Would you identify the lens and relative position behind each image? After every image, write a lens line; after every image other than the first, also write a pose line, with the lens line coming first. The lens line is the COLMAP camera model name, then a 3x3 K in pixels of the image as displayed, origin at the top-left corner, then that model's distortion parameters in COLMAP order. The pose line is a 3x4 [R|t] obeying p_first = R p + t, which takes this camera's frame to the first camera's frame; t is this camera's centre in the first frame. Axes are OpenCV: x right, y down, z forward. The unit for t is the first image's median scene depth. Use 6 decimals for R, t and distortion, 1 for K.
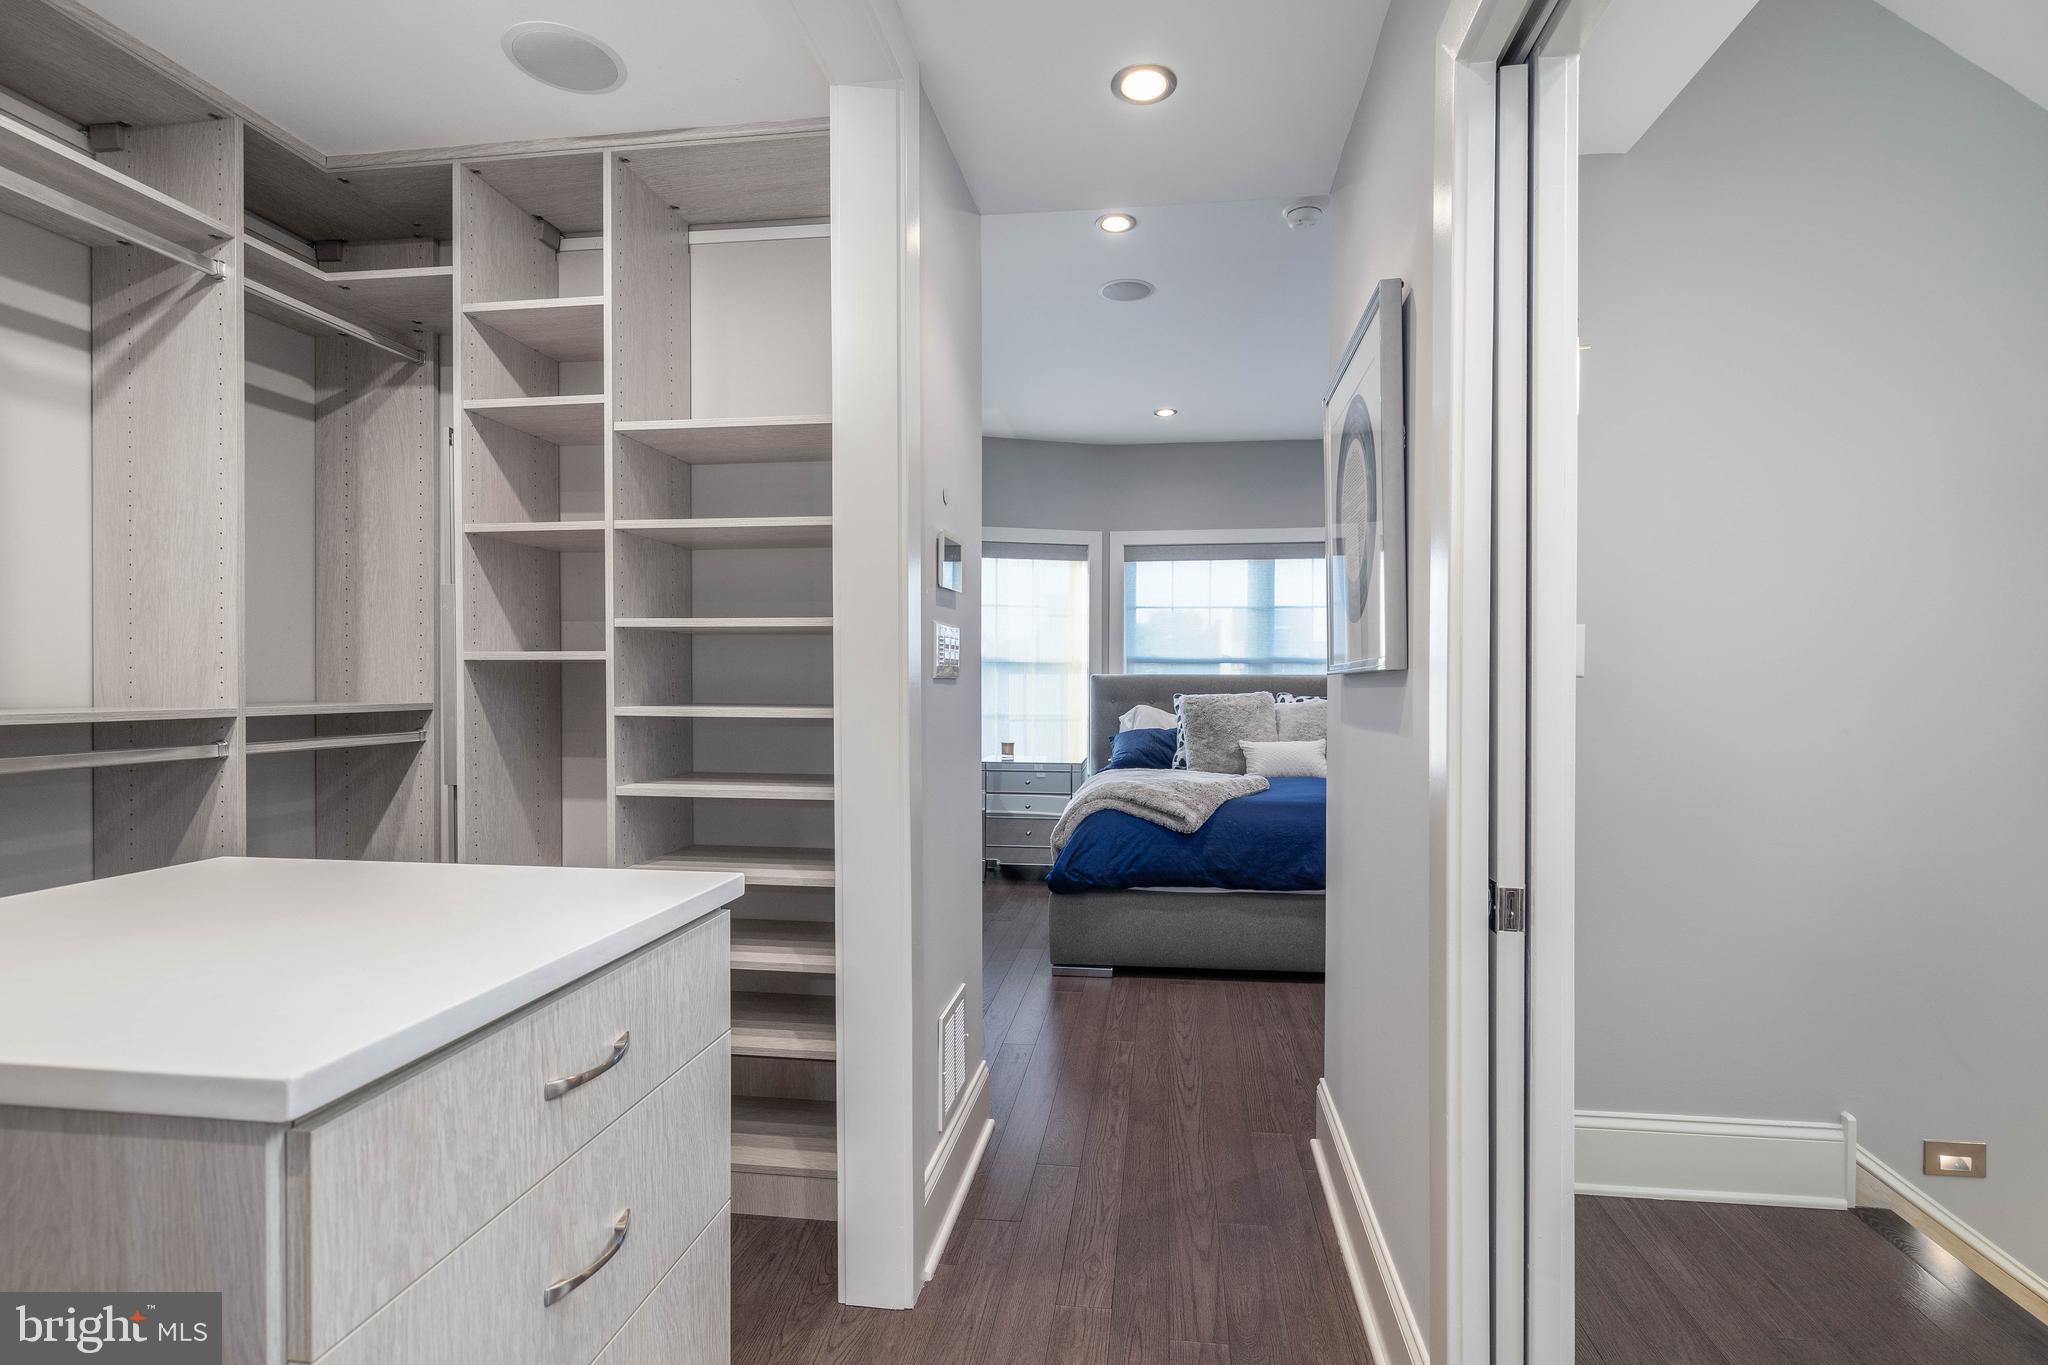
lens RADIAL K [[955.1, 0, 1029.3], [0, 955.1, 686.3], [0, 0, 1]] dist [0.000405, 0.000813]
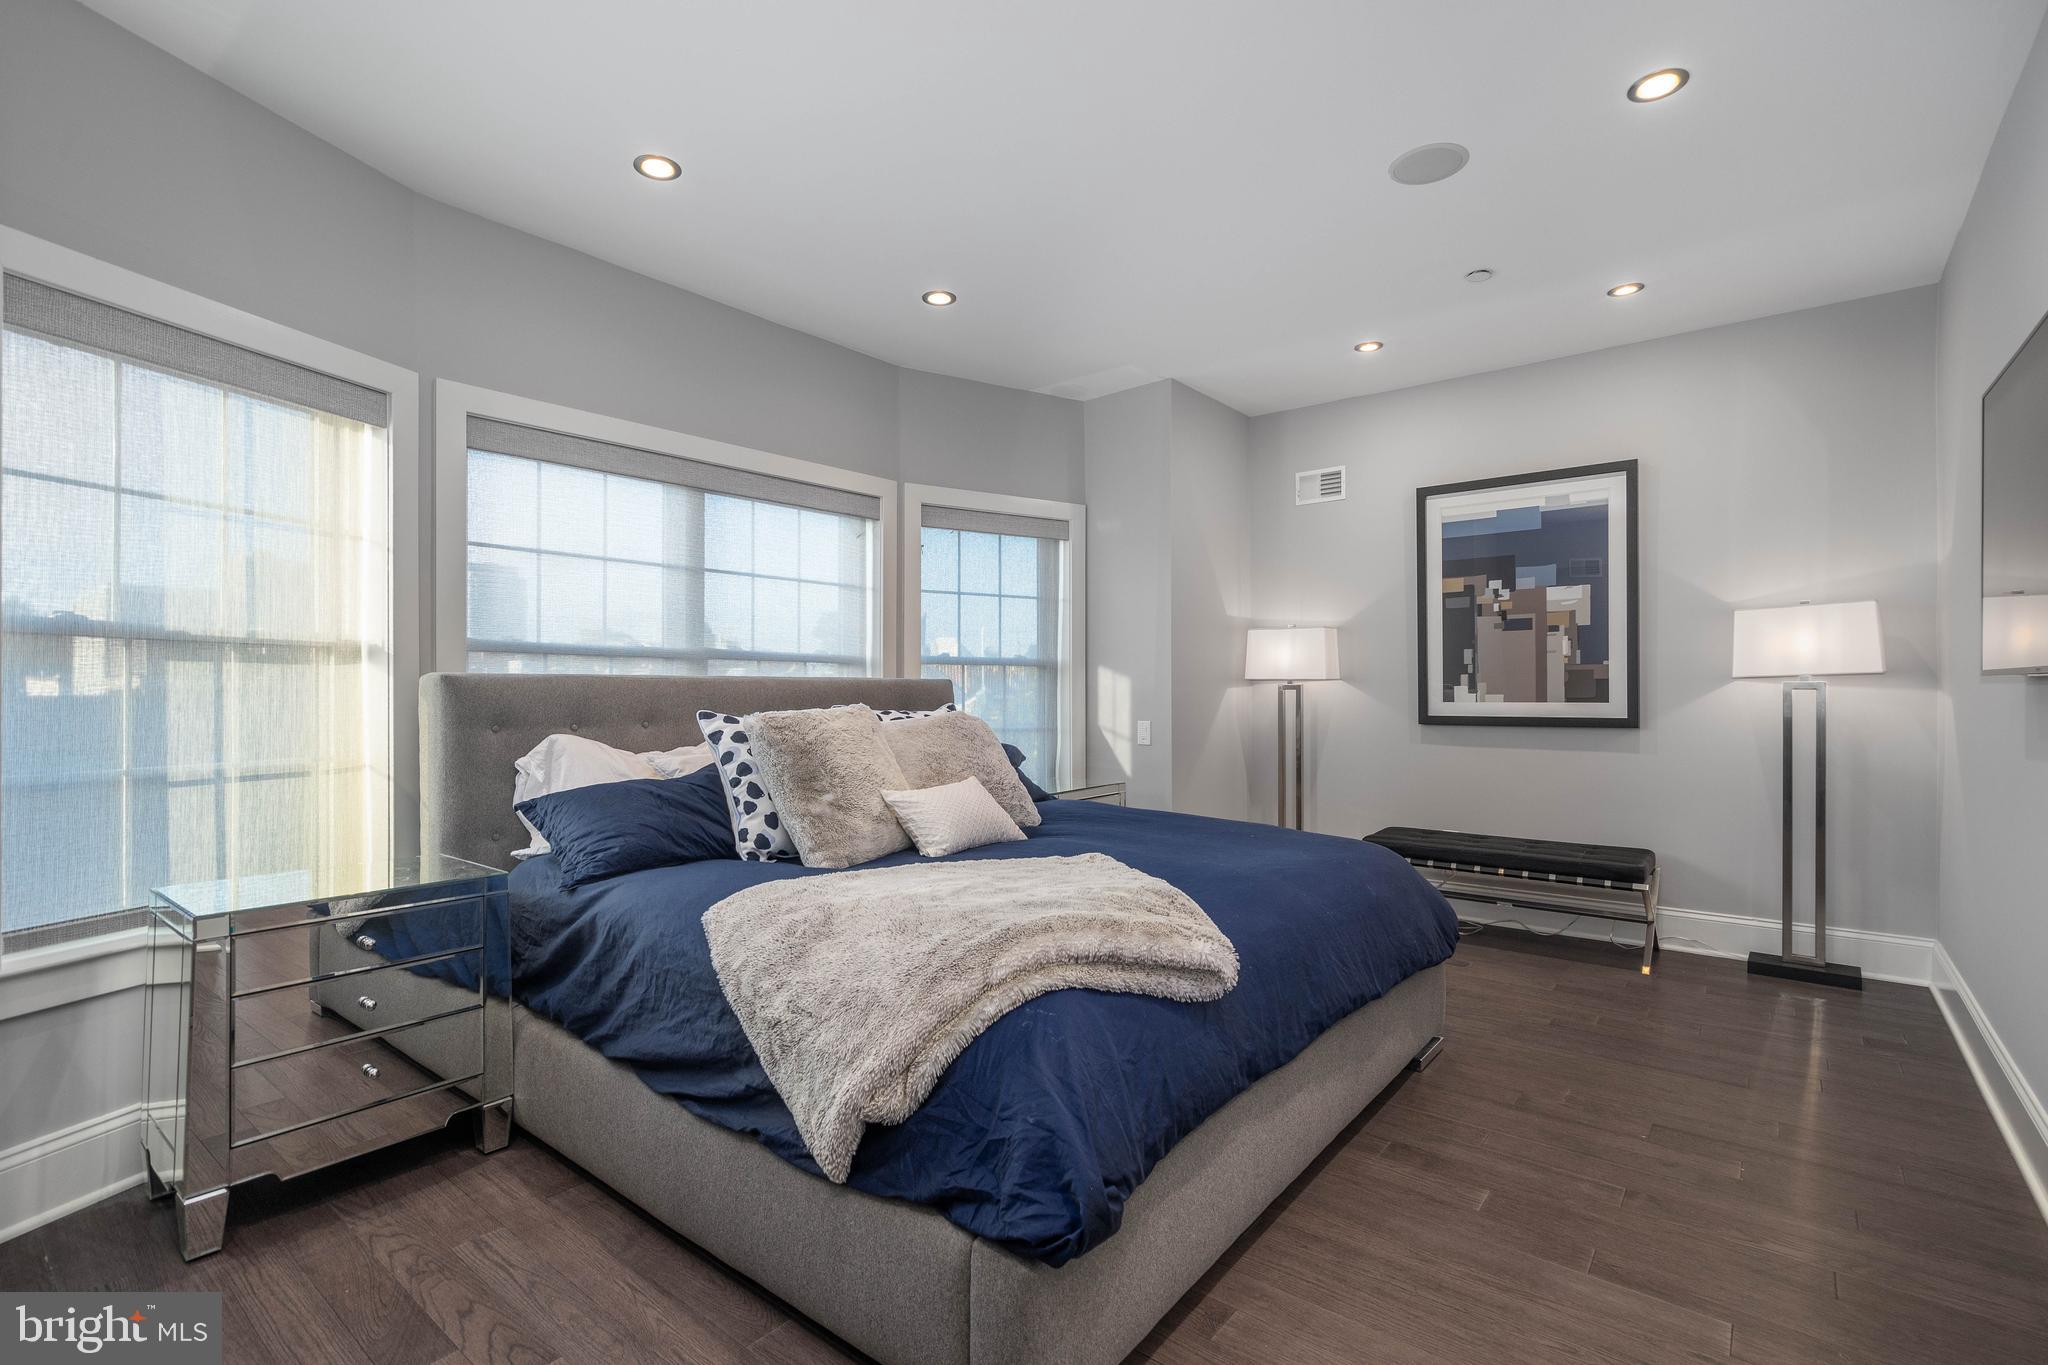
lens RADIAL K [[955.1, 0, 1029.3], [0, 955.1, 686.3], [0, 0, 1]] dist [0.000405, 0.000813]
pose [[0.513749, 0.003631, 0.857933, -0.177282], [0.003876, 0.999971, -0.006554, -0.000982], [-0.857932, 0.006692, 0.513720, 0.500902]]
